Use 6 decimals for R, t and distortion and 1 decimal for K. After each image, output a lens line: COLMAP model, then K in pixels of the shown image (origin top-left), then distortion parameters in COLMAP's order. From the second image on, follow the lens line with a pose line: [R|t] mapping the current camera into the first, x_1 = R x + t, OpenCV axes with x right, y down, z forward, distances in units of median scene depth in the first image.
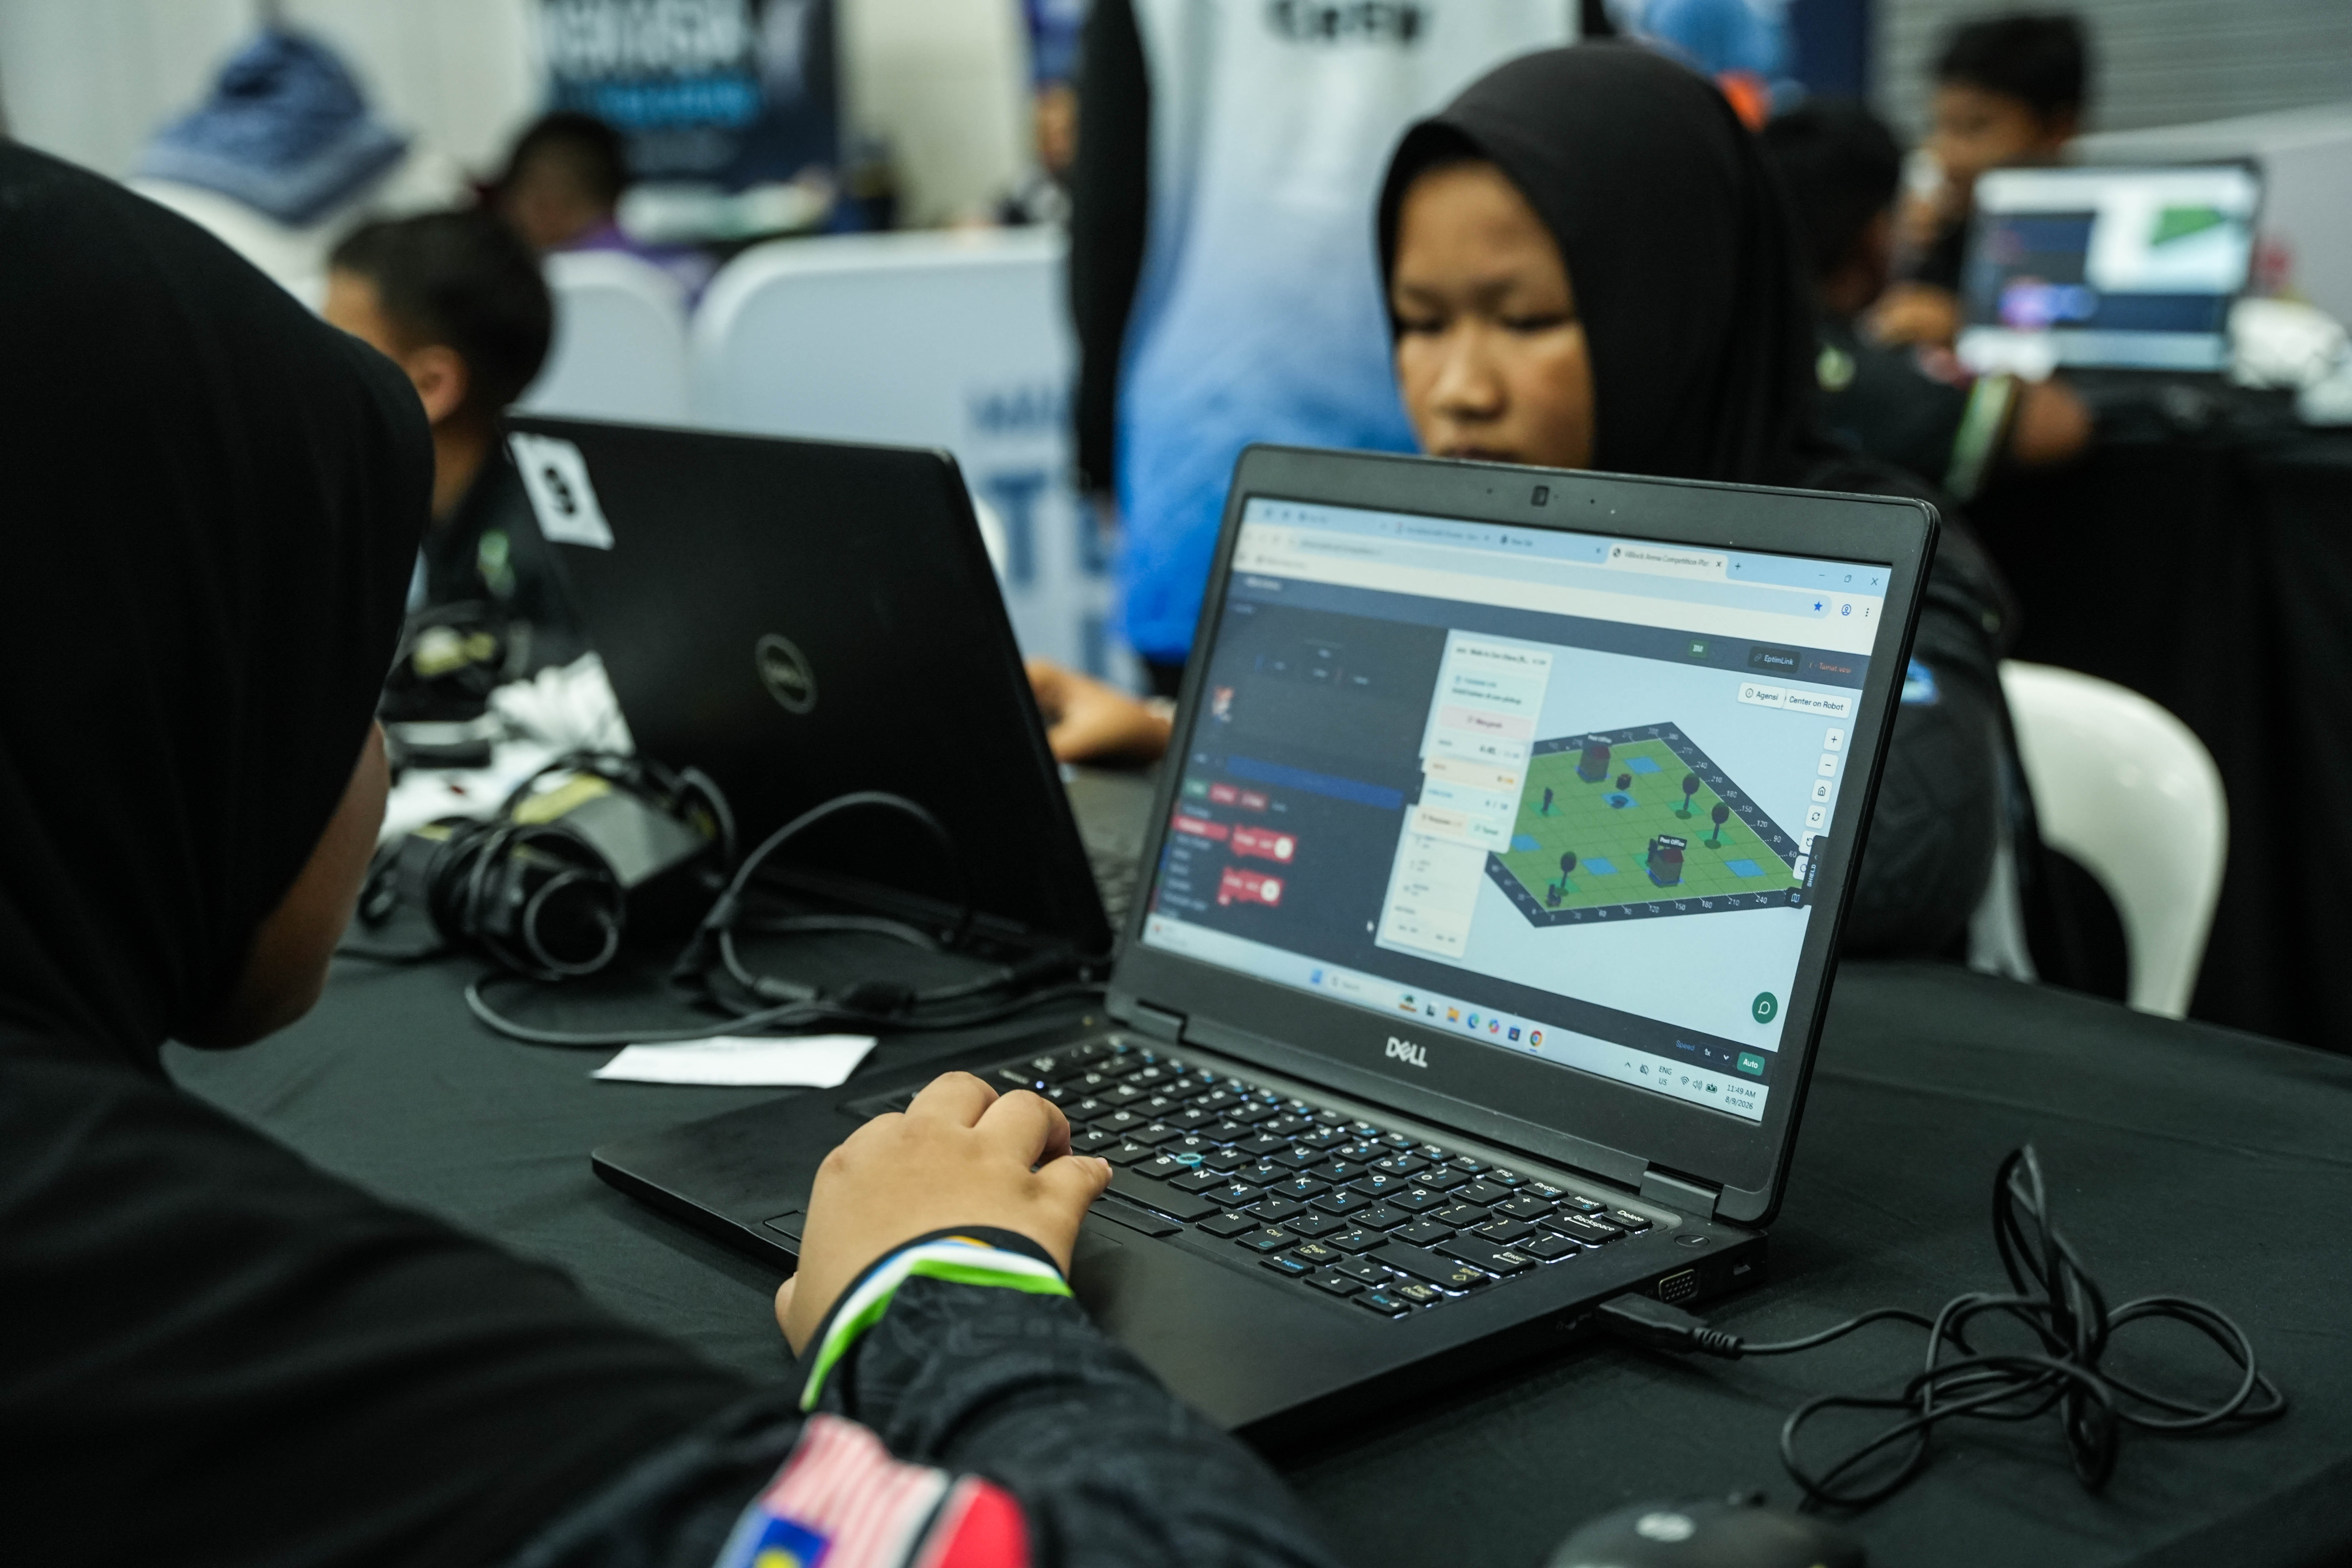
lens RADIAL K [[3261.8, 0, 1177.7], [0, 3261.8, 785.4], [0, 0, 1]] dist [-0.082728, 0.000000]
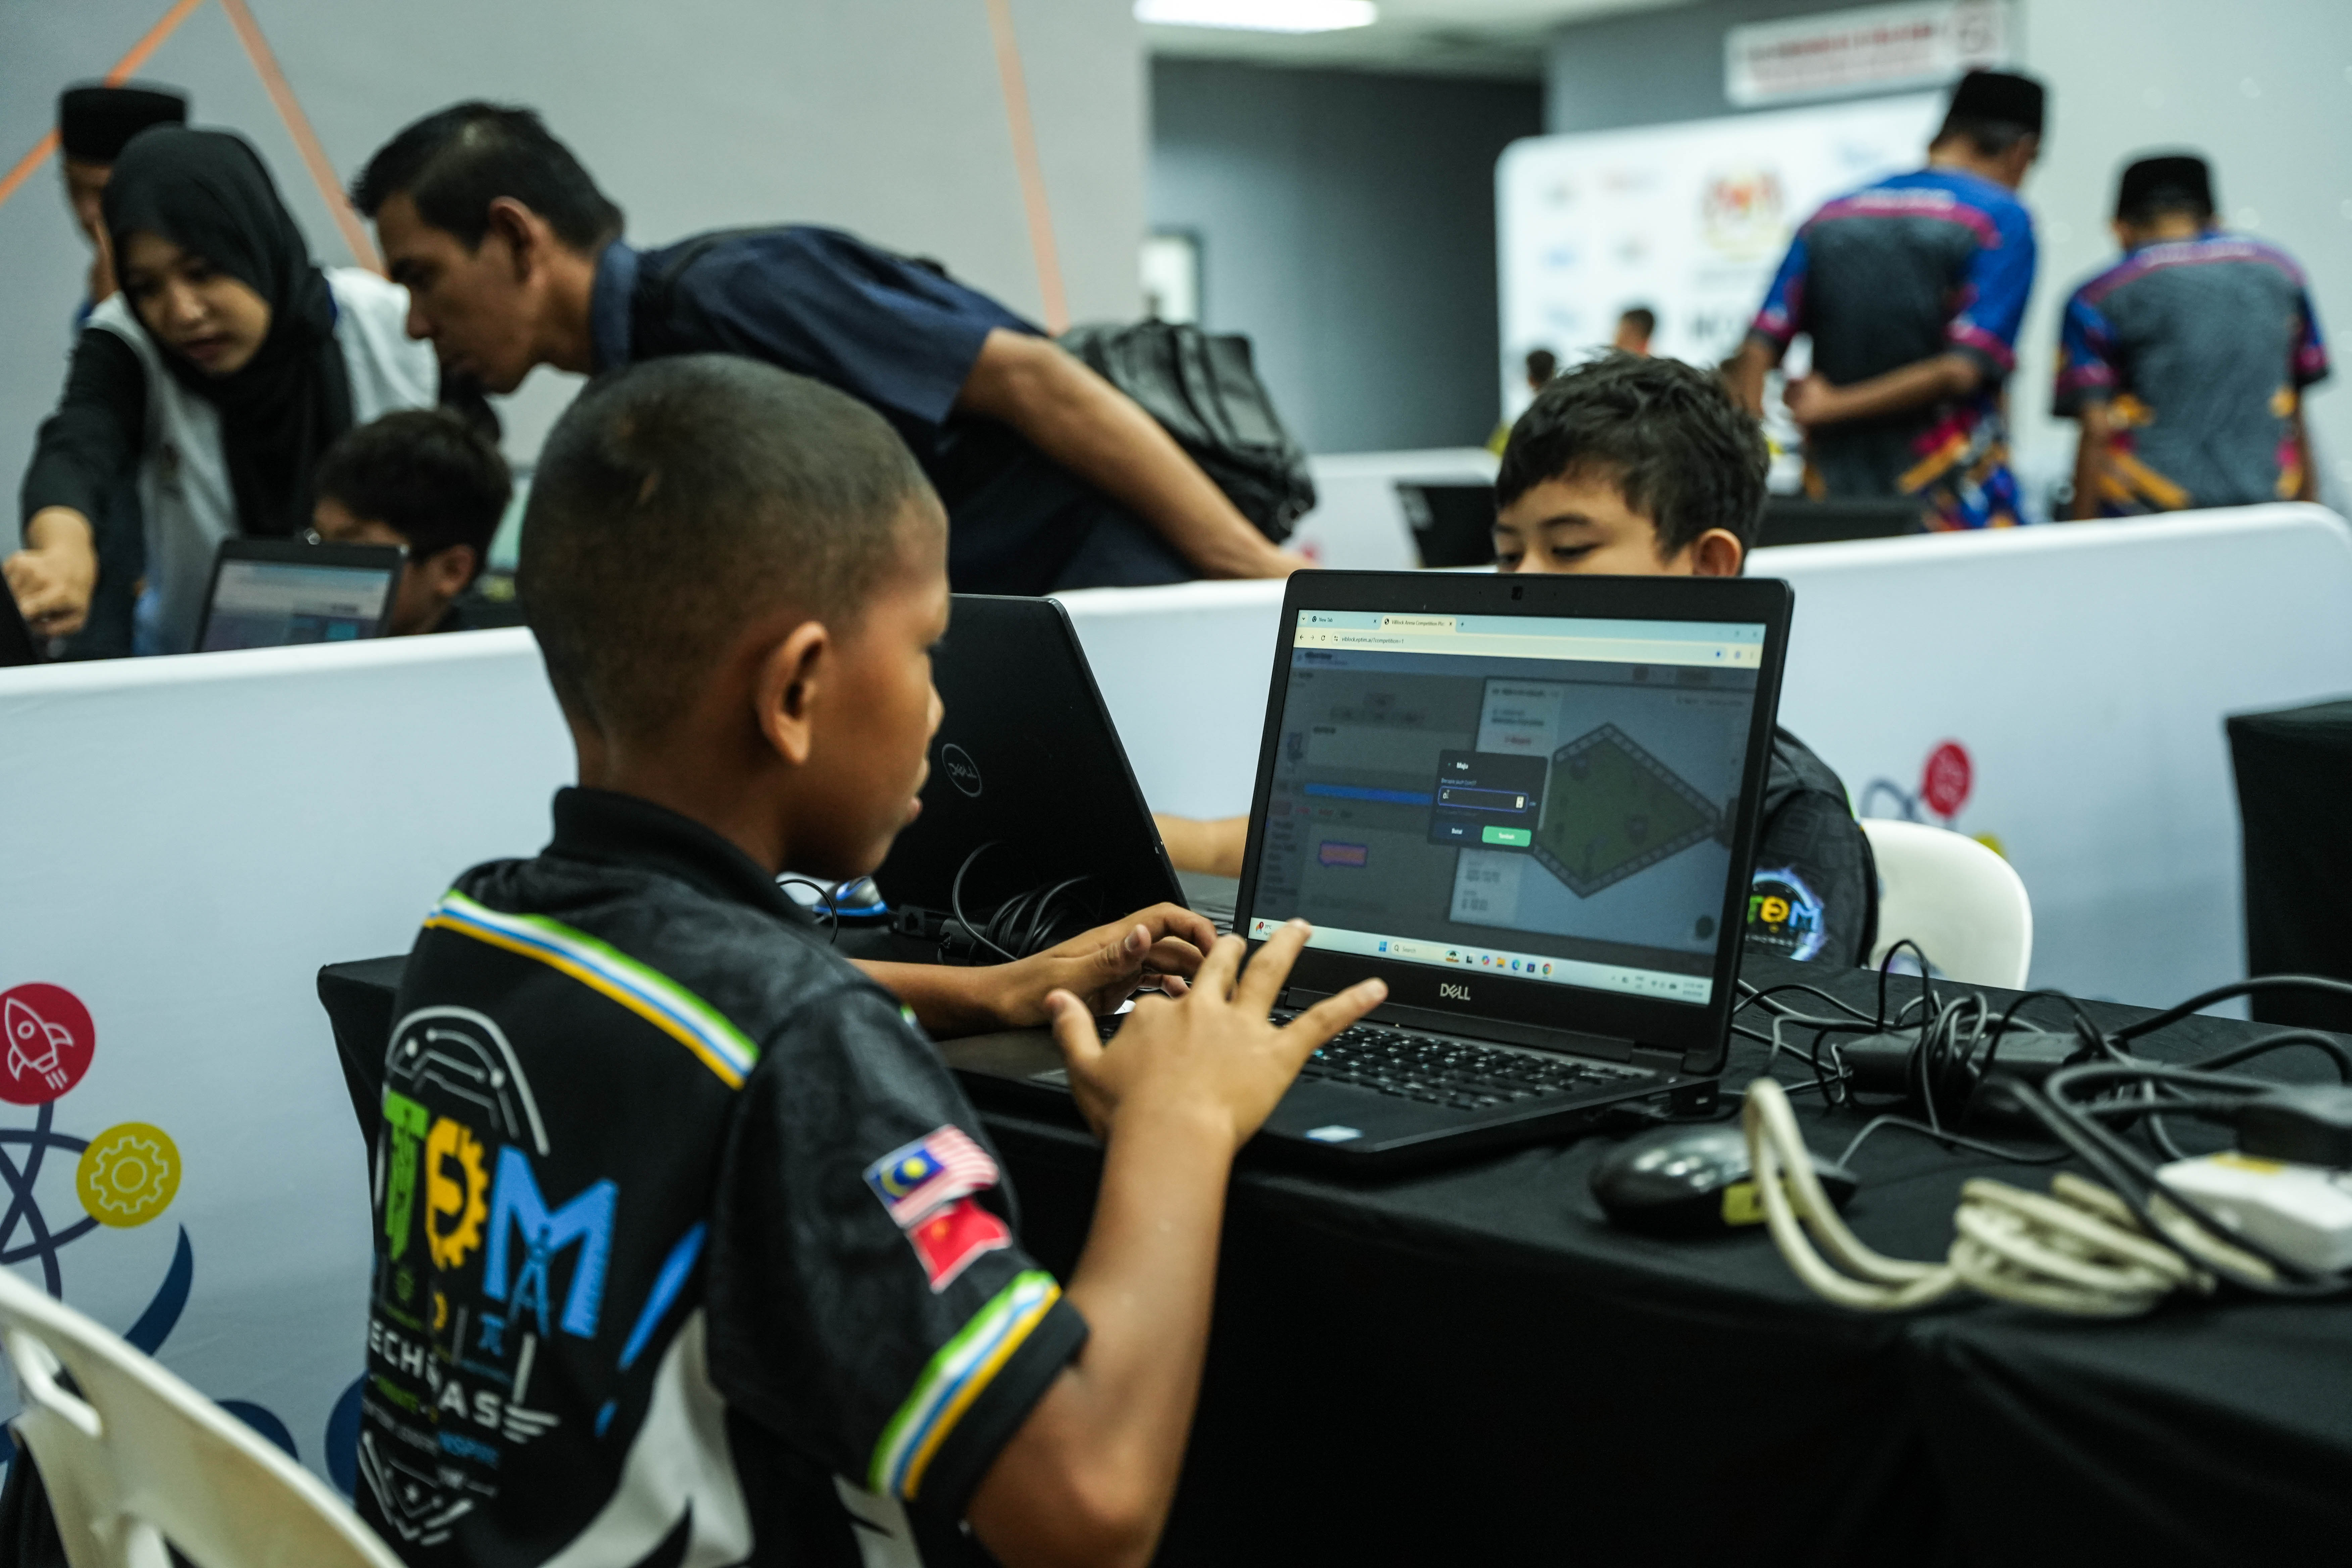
lens RADIAL K [[3447.2, 0, 1172.7], [0, 3447.2, 782.9], [0, 0, 1]] dist [0.156110, 0.000000]
pose [[0.995464, -0.092791, 0.021003, -0.074927], [0.093475, 0.995030, -0.034327, 0.032807], [-0.017713, 0.036135, 0.999190, -0.495355]]
